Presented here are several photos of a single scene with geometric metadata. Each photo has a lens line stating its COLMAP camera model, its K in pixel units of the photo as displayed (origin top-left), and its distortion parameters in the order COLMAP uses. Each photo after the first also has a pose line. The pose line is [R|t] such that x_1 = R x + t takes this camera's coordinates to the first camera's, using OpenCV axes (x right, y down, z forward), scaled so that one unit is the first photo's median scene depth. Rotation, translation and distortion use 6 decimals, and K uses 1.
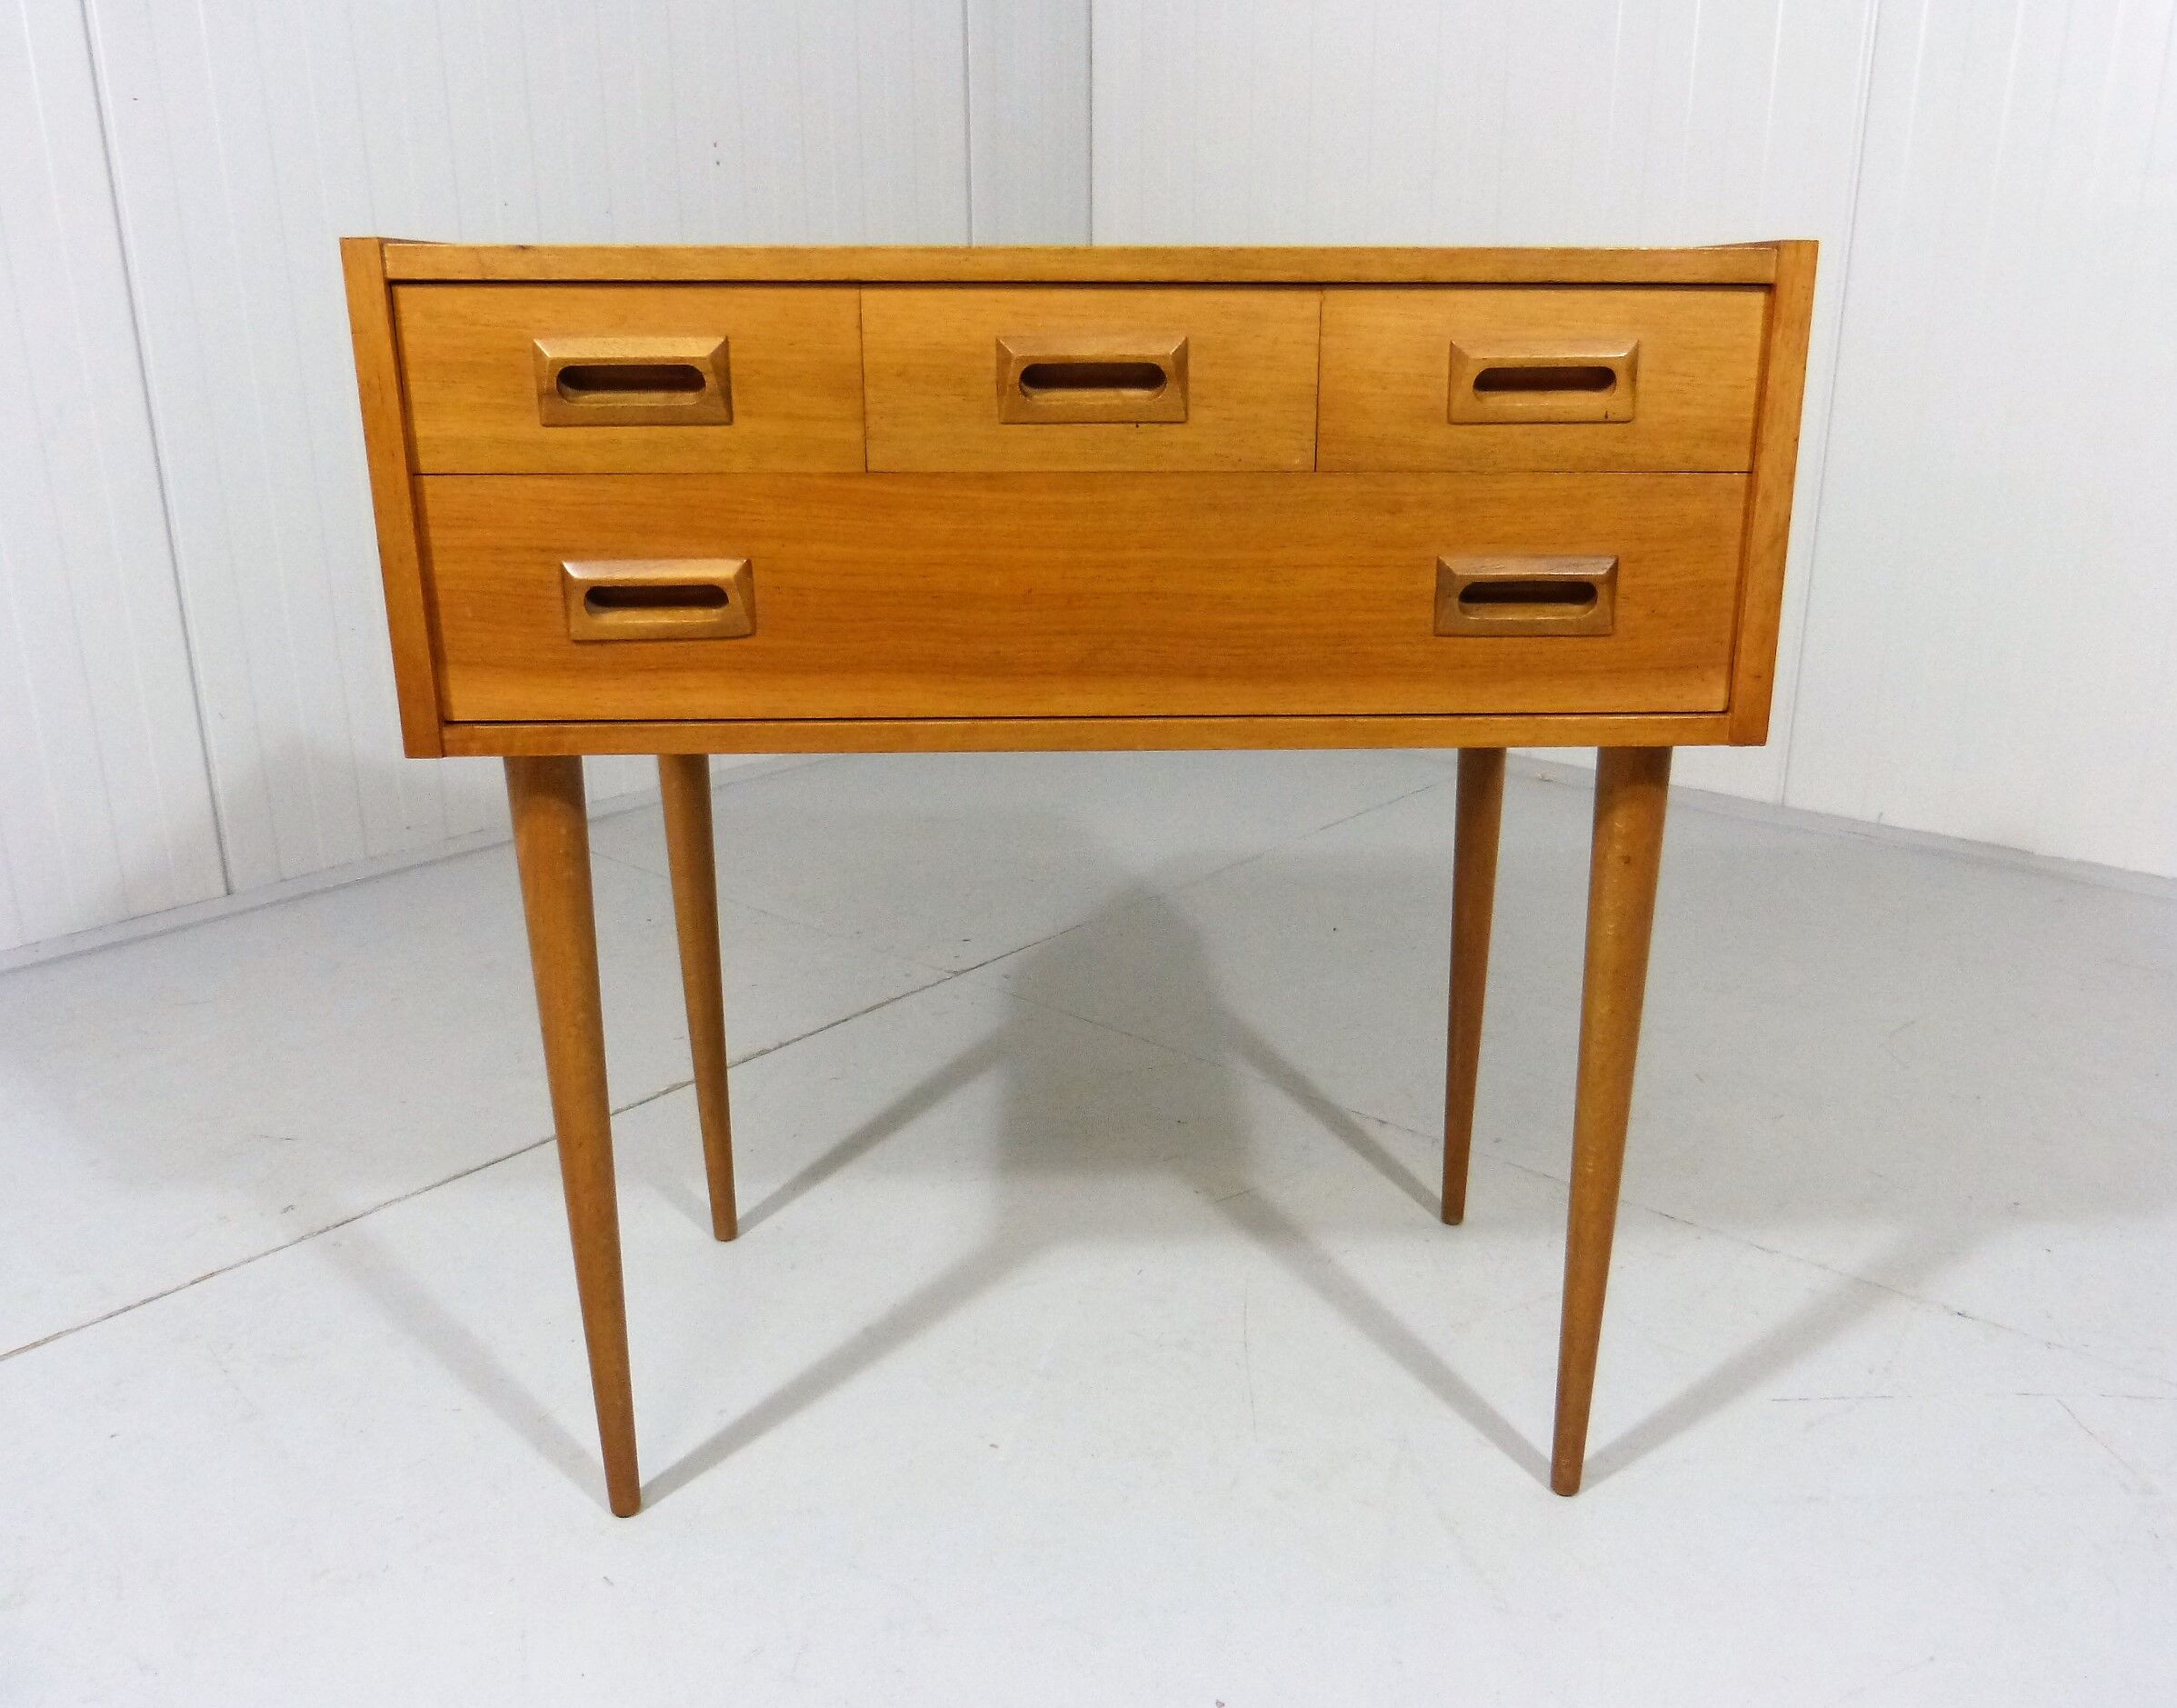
lens RADIAL K [[1684.6, 0, 1133.3], [0, 1684.6, 852.3], [0, 0, 1]] dist [-0.018964, 0.005159]
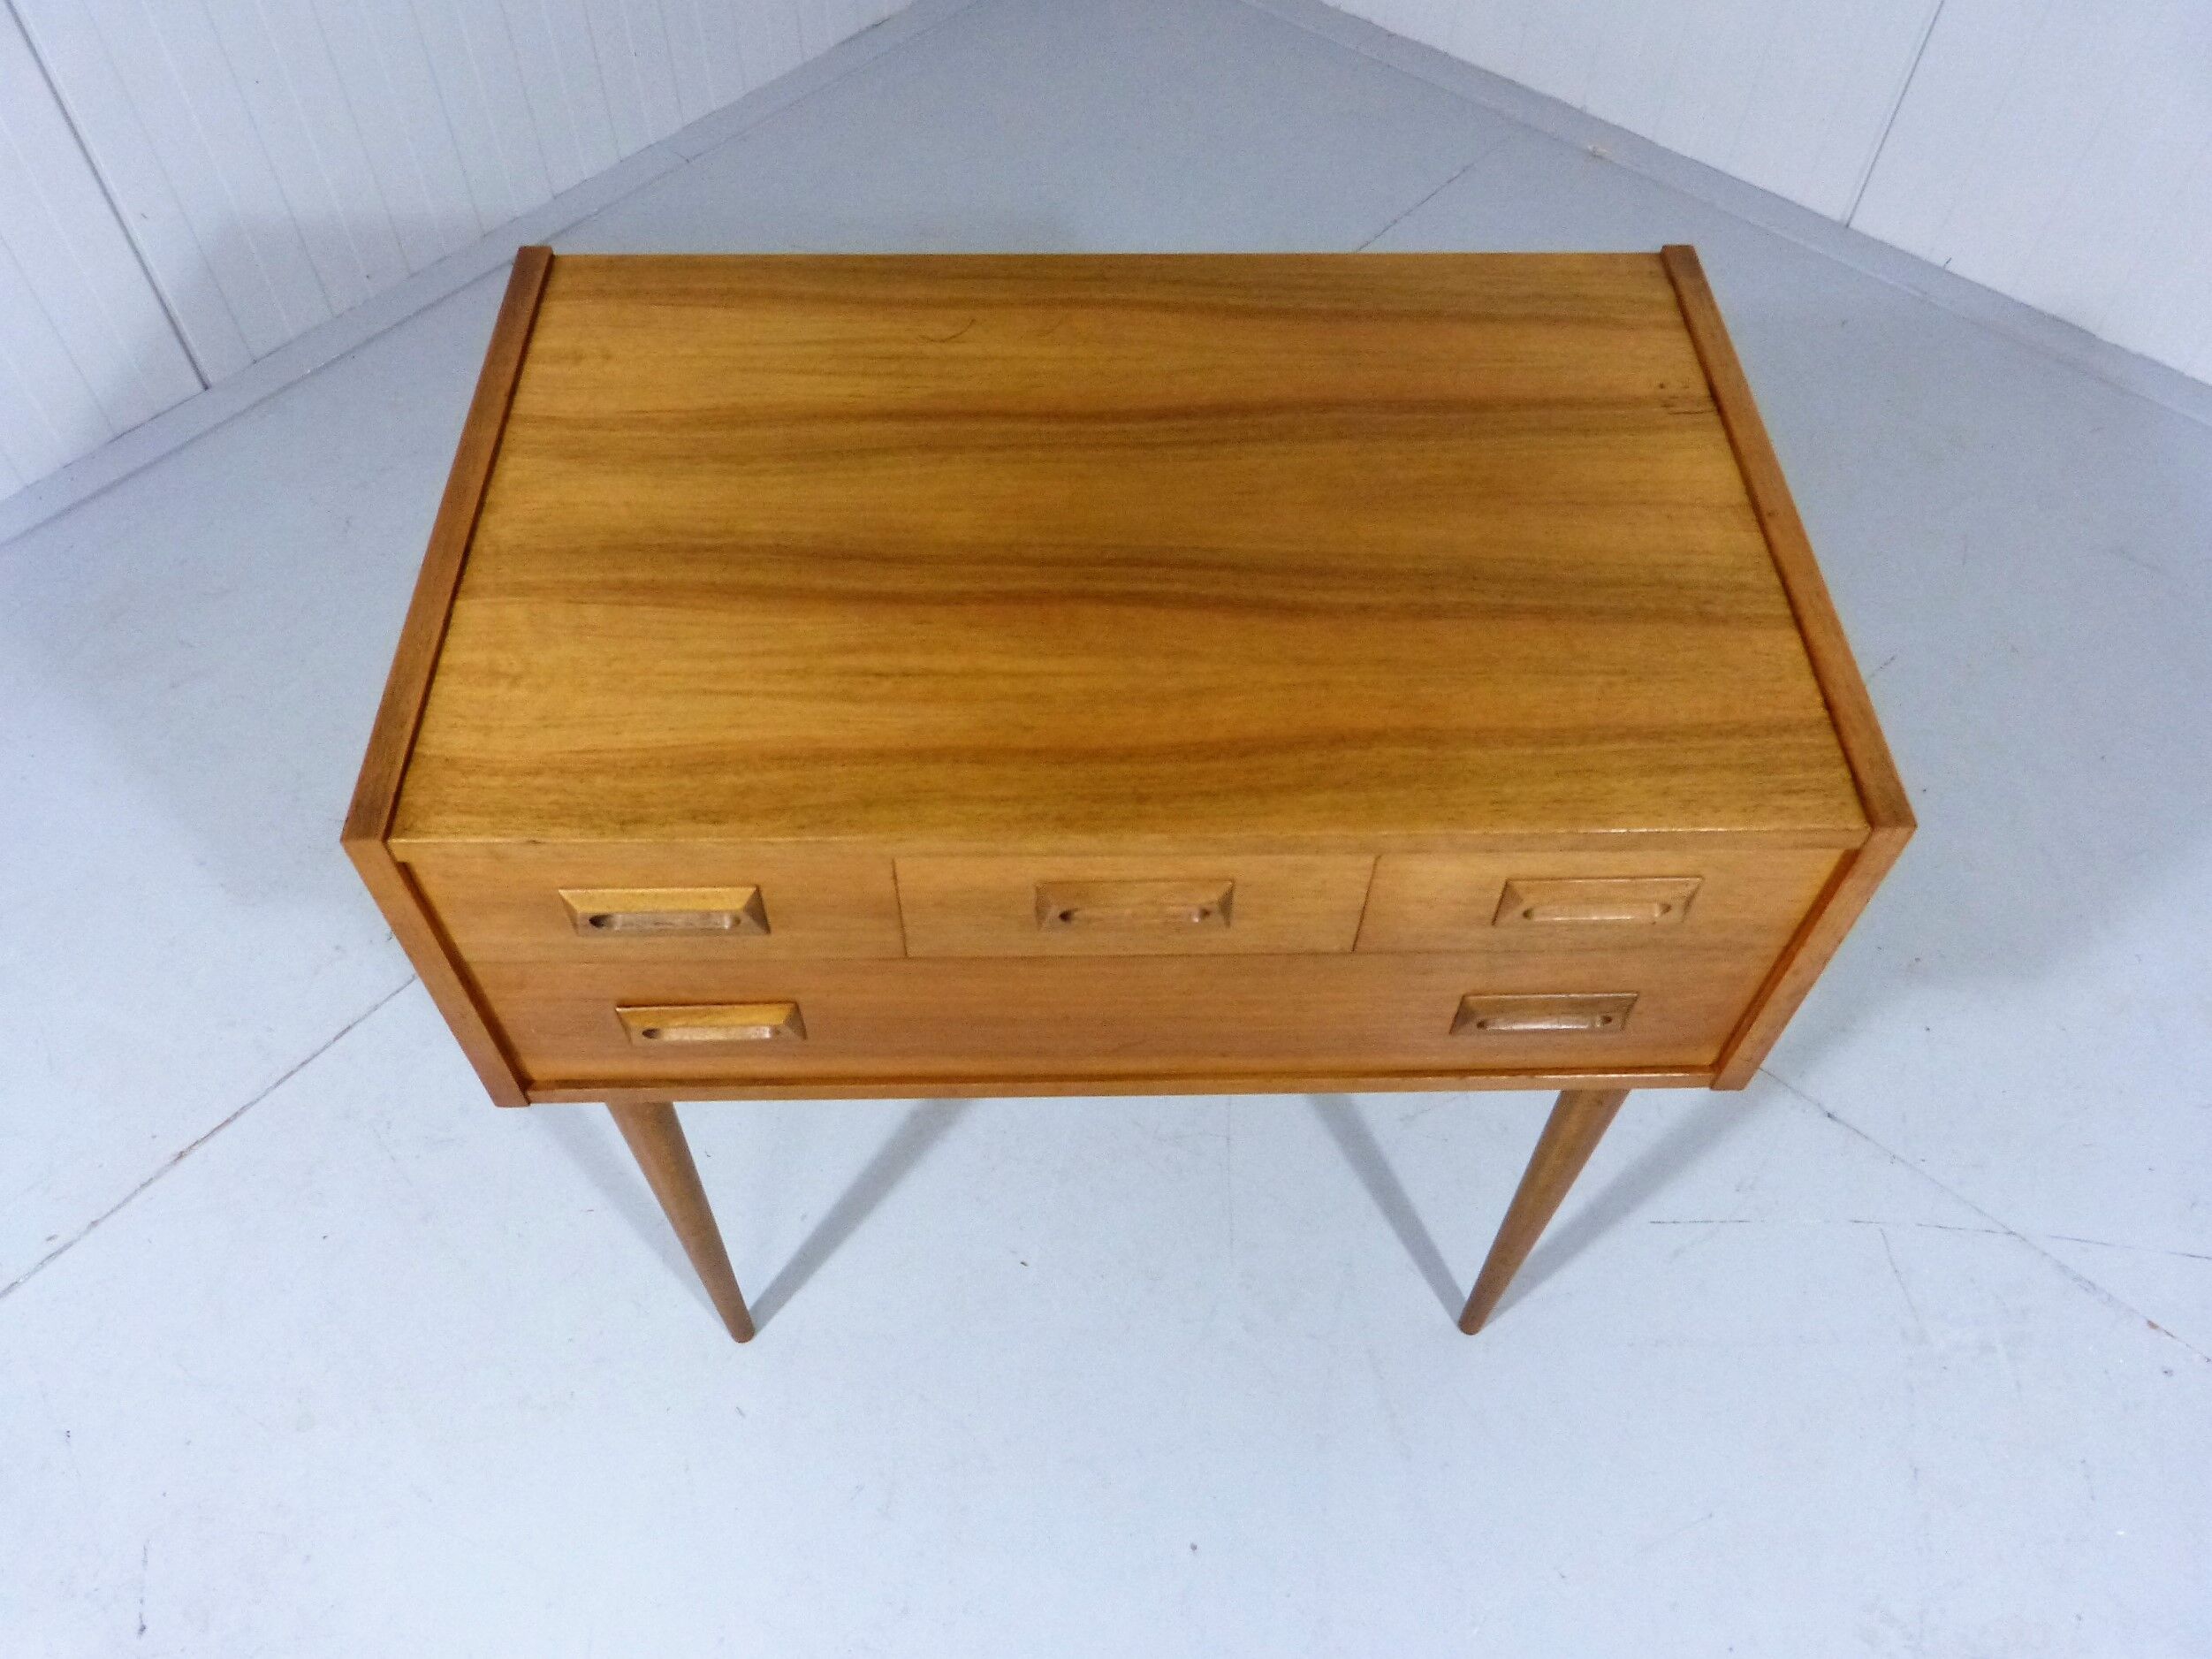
lens RADIAL K [[1643.1, 0, 1098.5], [0, 1643.1, 803.2], [0, 0, 1]] dist [-0.007890, 0.001016]
pose [[0.999715, 0.023807, -0.001574, -0.042952], [-0.018674, 0.821837, 0.569417, -0.841880], [0.014850, -0.569226, 0.822047, 0.239208]]
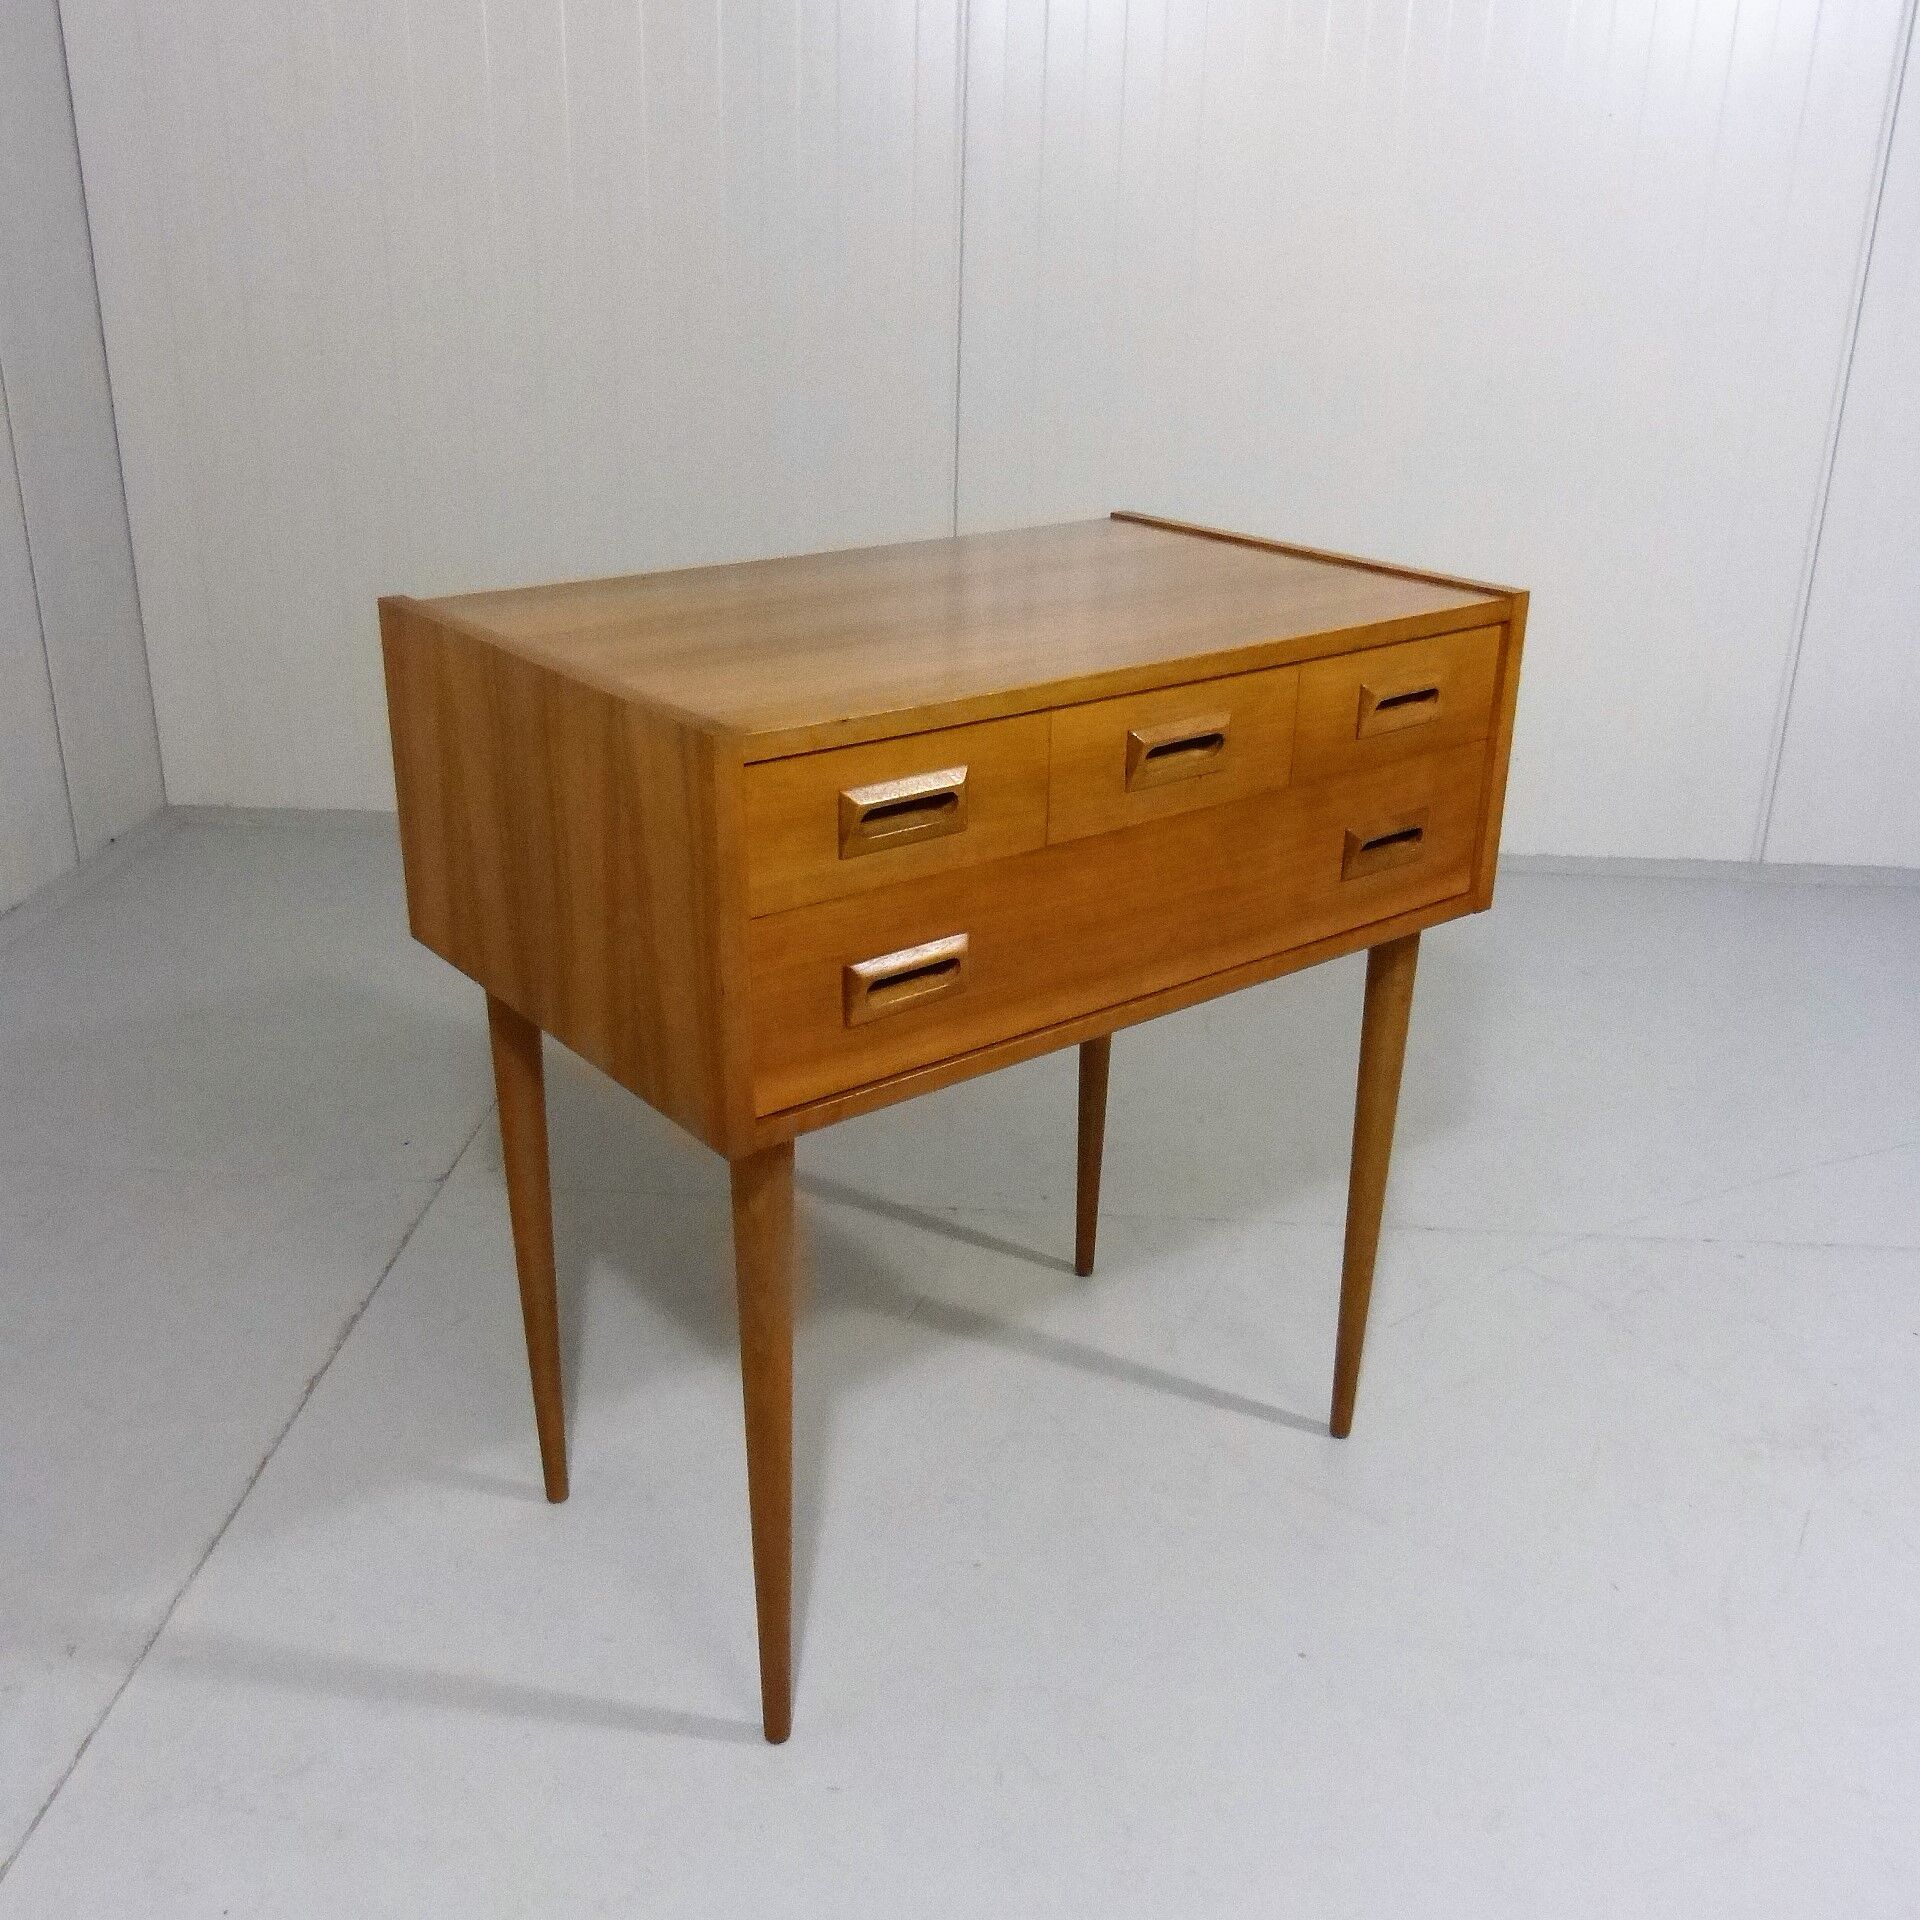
lens RADIAL K [[1839.5, 0, 917.4], [0, 1839.5, 968.8], [0, 0, 1]] dist [-0.000521, -0.017446]
pose [[0.821357, -0.211018, 0.529947, -0.961937], [0.168099, 0.977342, 0.128632, -0.321358], [-0.545083, -0.016569, 0.838218, -0.101168]]
